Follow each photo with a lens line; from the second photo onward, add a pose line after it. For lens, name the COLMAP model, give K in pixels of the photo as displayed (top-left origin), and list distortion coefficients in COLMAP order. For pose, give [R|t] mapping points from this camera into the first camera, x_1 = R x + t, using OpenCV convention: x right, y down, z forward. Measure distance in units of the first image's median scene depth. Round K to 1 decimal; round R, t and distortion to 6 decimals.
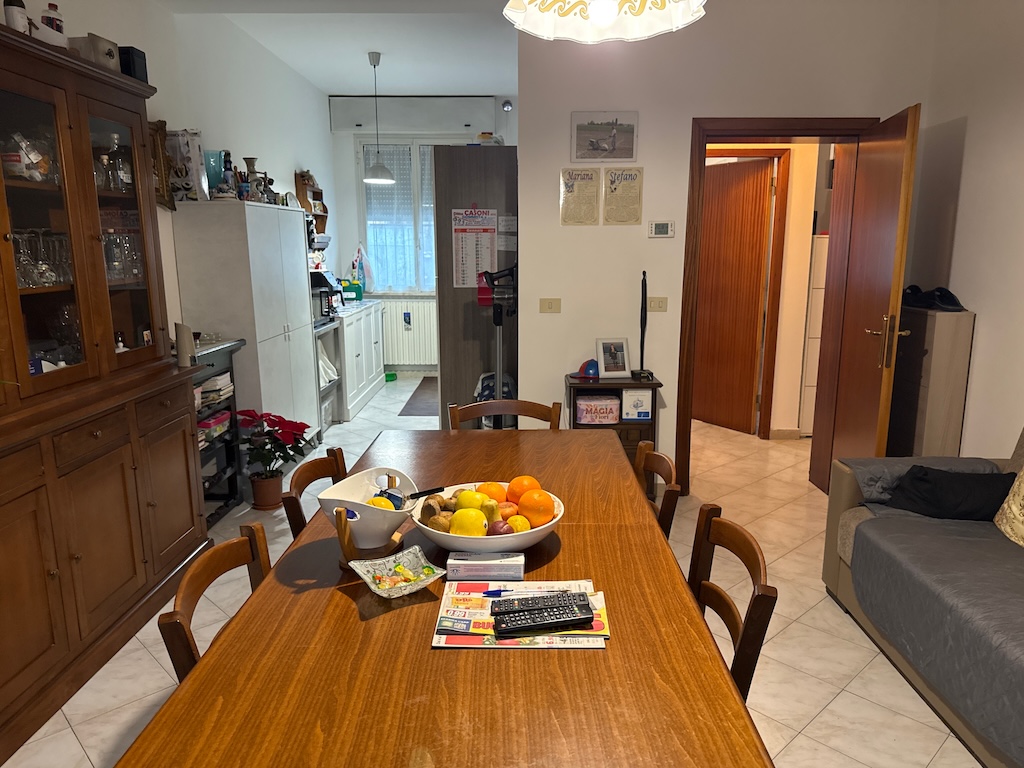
lens RADIAL K [[721.5, 0, 512.5], [0, 721.5, 391.0], [0, 0, 1]] dist [0.068609, -0.072404]
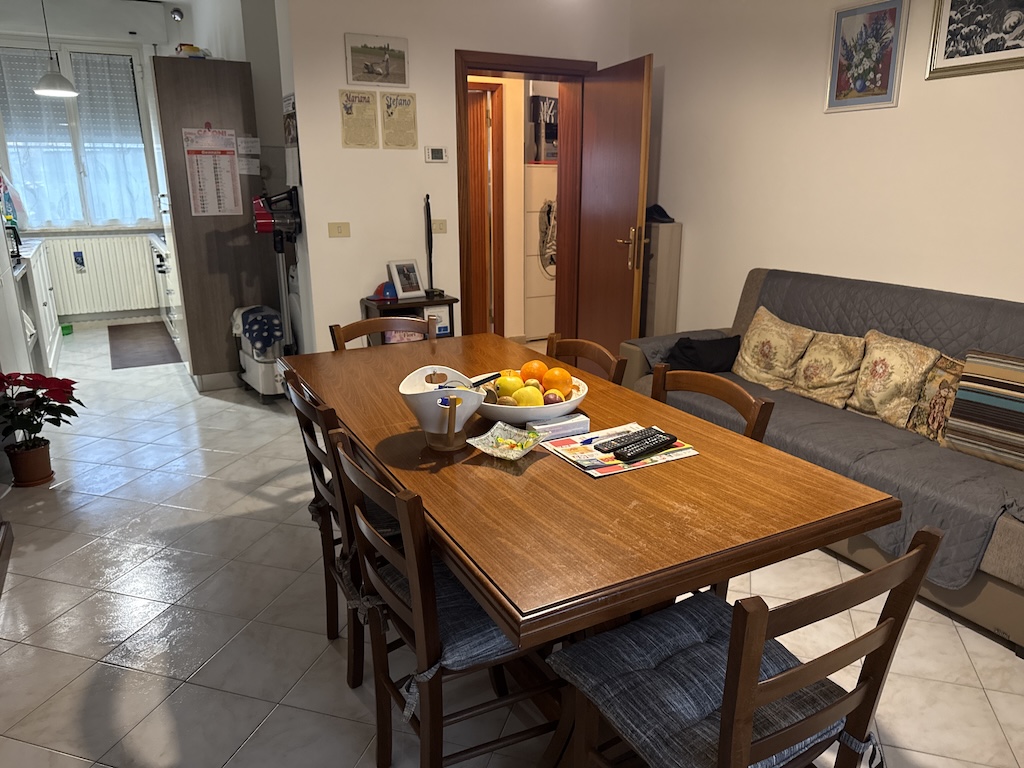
lens RADIAL K [[731.3, 0, 516.5], [0, 731.3, 381.8], [0, 0, 1]] dist [0.053393, -0.077850]
pose [[0.872546, -0.131014, 0.470636, -0.242687], [0.096024, 0.990570, 0.097727, 0.013780], [-0.479002, -0.040079, 0.876899, -0.016926]]
